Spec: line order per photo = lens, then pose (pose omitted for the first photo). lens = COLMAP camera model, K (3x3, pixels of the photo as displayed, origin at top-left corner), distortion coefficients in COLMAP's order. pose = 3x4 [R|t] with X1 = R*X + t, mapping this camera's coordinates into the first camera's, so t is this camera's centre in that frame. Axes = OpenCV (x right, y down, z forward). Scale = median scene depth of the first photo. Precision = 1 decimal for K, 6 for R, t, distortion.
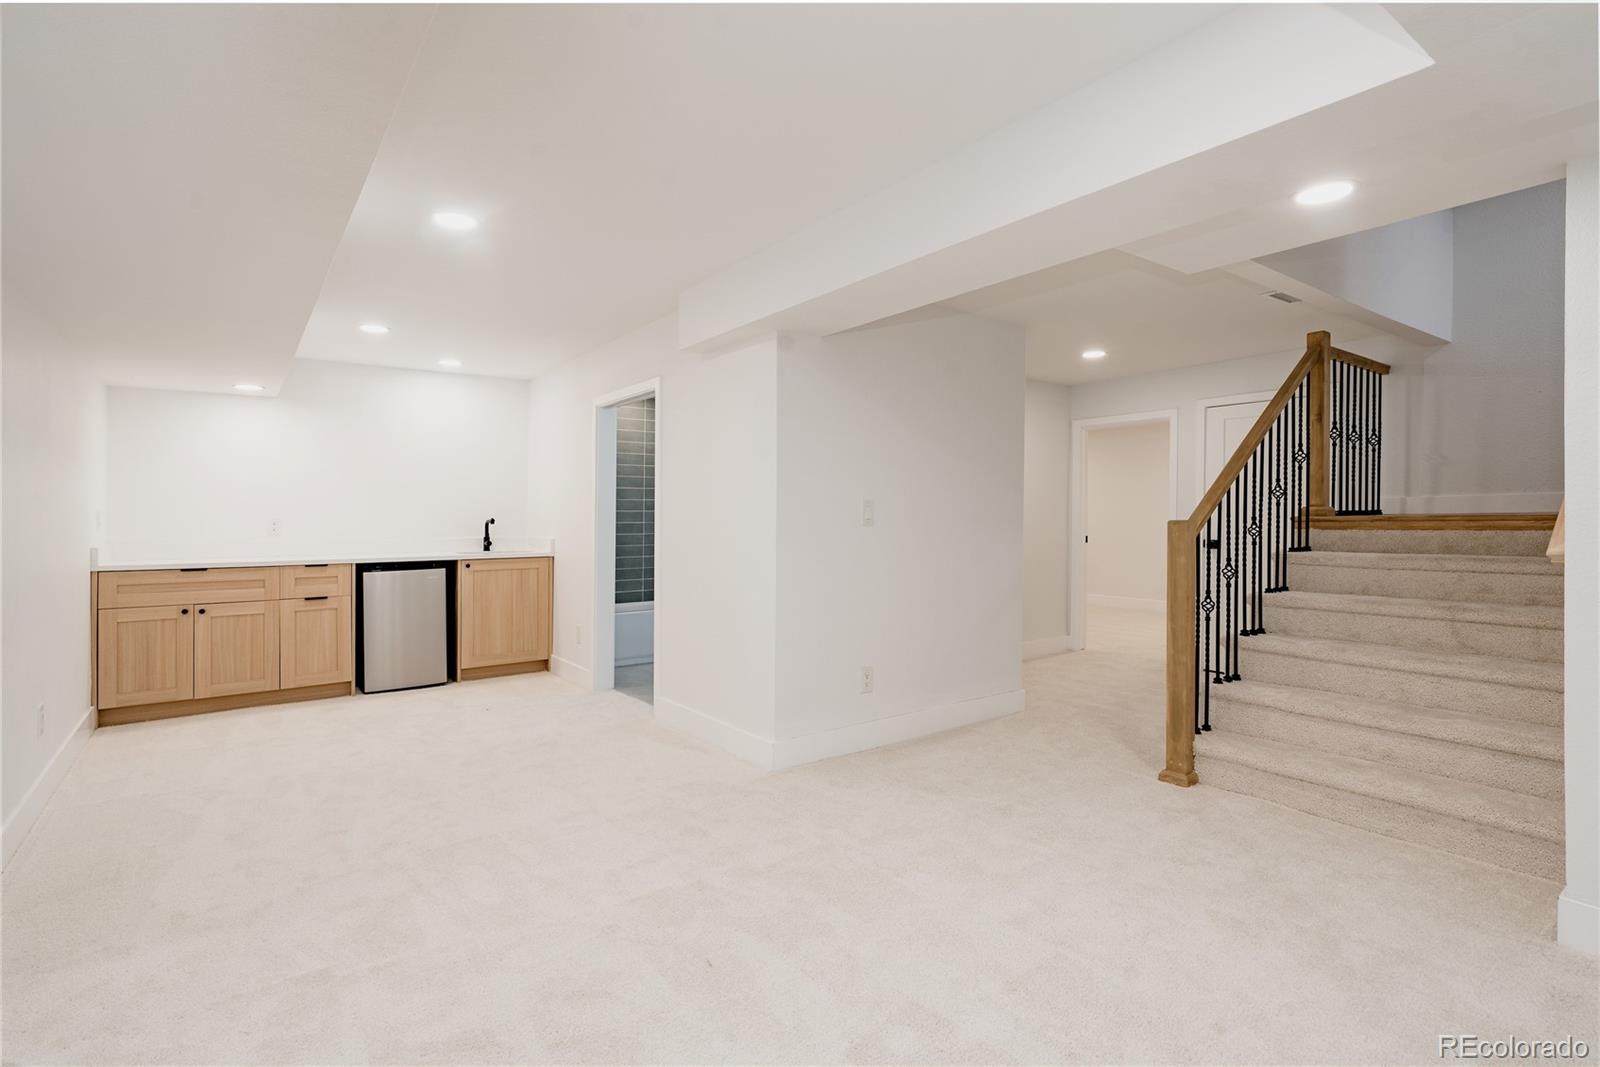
lens RADIAL K [[775.9, 0, 800.8], [0, 775.9, 517.2], [0, 0, 1]] dist [-0.001903, 0.000892]
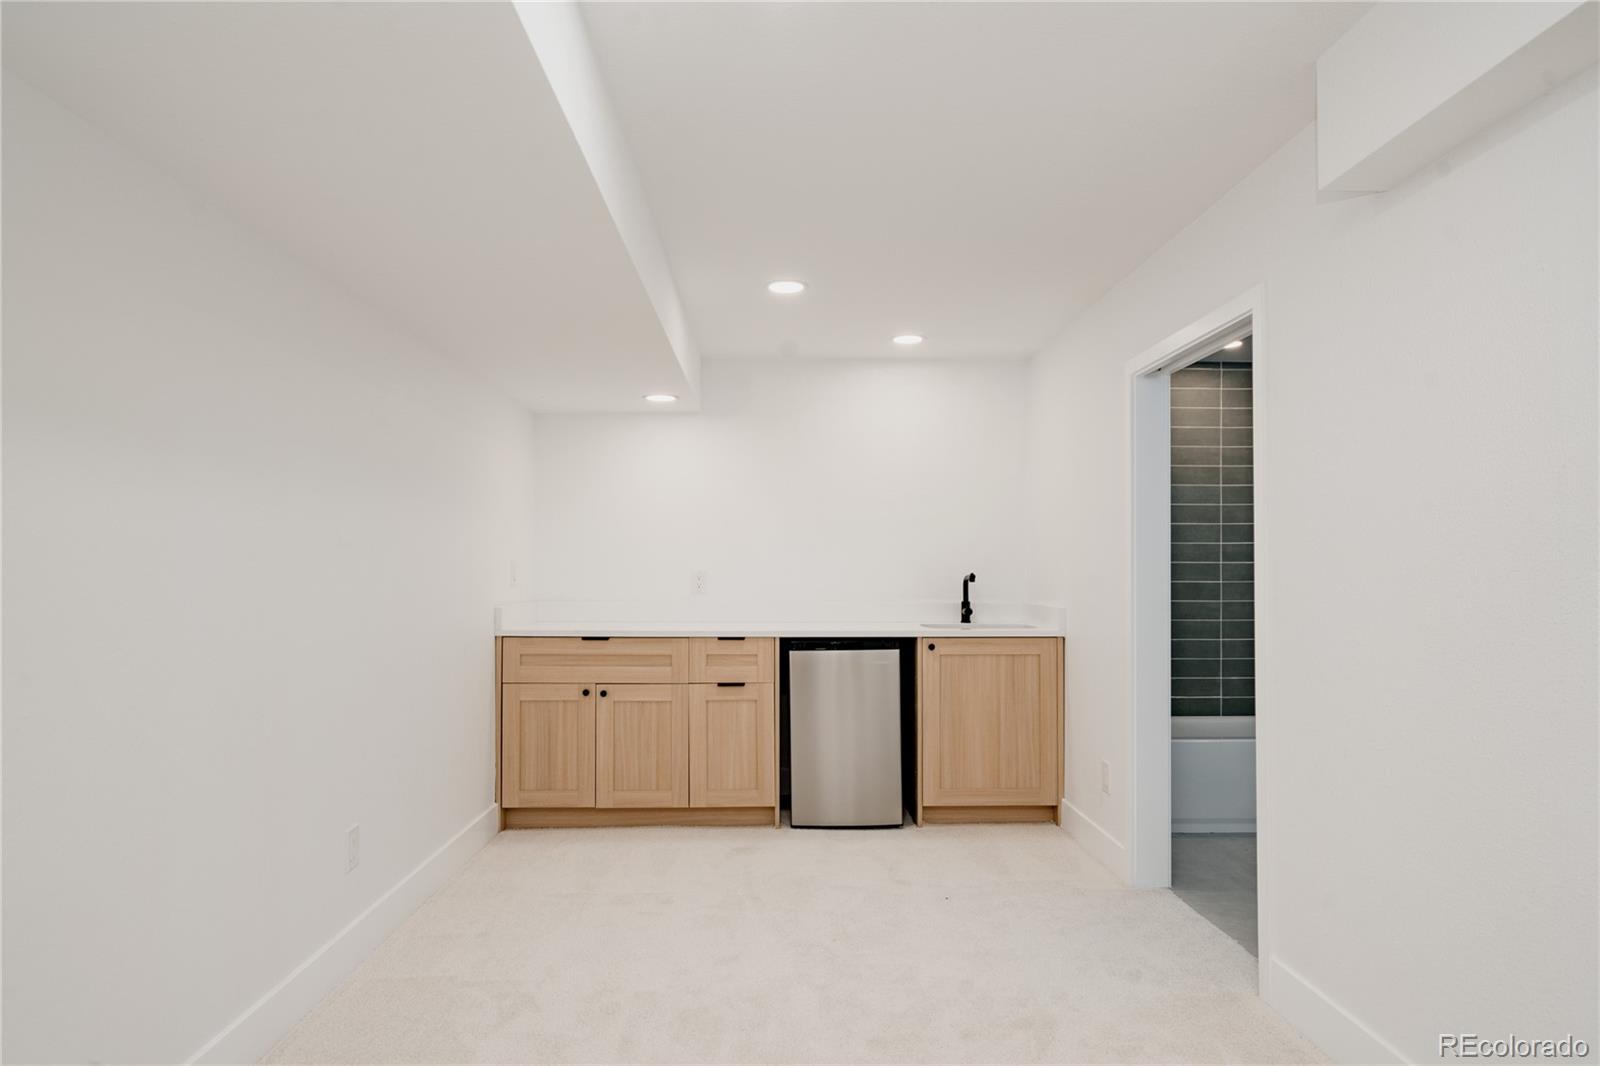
lens RADIAL K [[952.1, 0, 795.0], [0, 952.1, 531.8], [0, 0, 1]] dist [0.003400, 0.000305]
pose [[0.819829, -0.019452, -0.572278, -0.072272], [-0.005234, 0.999126, -0.041460, 0.000495], [0.572585, 0.036985, 0.819011, 0.304619]]
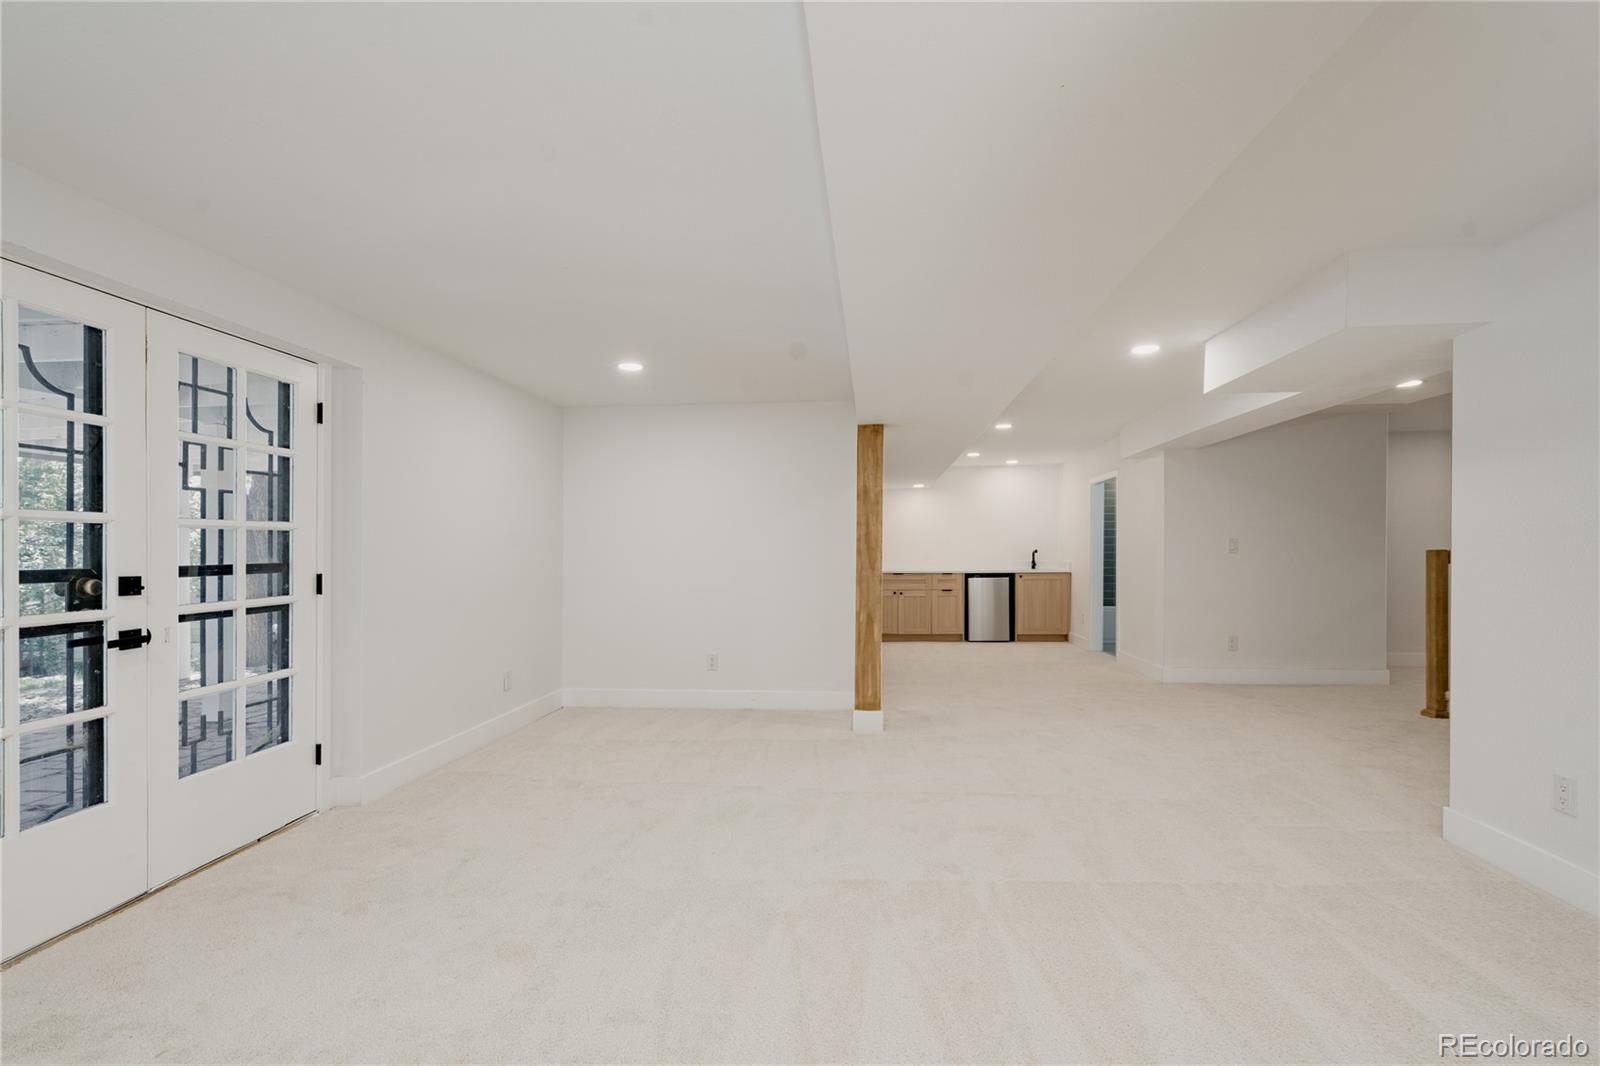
lens RADIAL K [[767.3, 0, 809.8], [0, 767.3, 560.8], [0, 0, 1]] dist [-0.002135, -0.000258]
pose [[0.757358, 0.007639, -0.652955, 0.377604], [0.001410, 0.999910, 0.013334, 0.003190], [0.652998, -0.011019, 0.757280, -0.693010]]
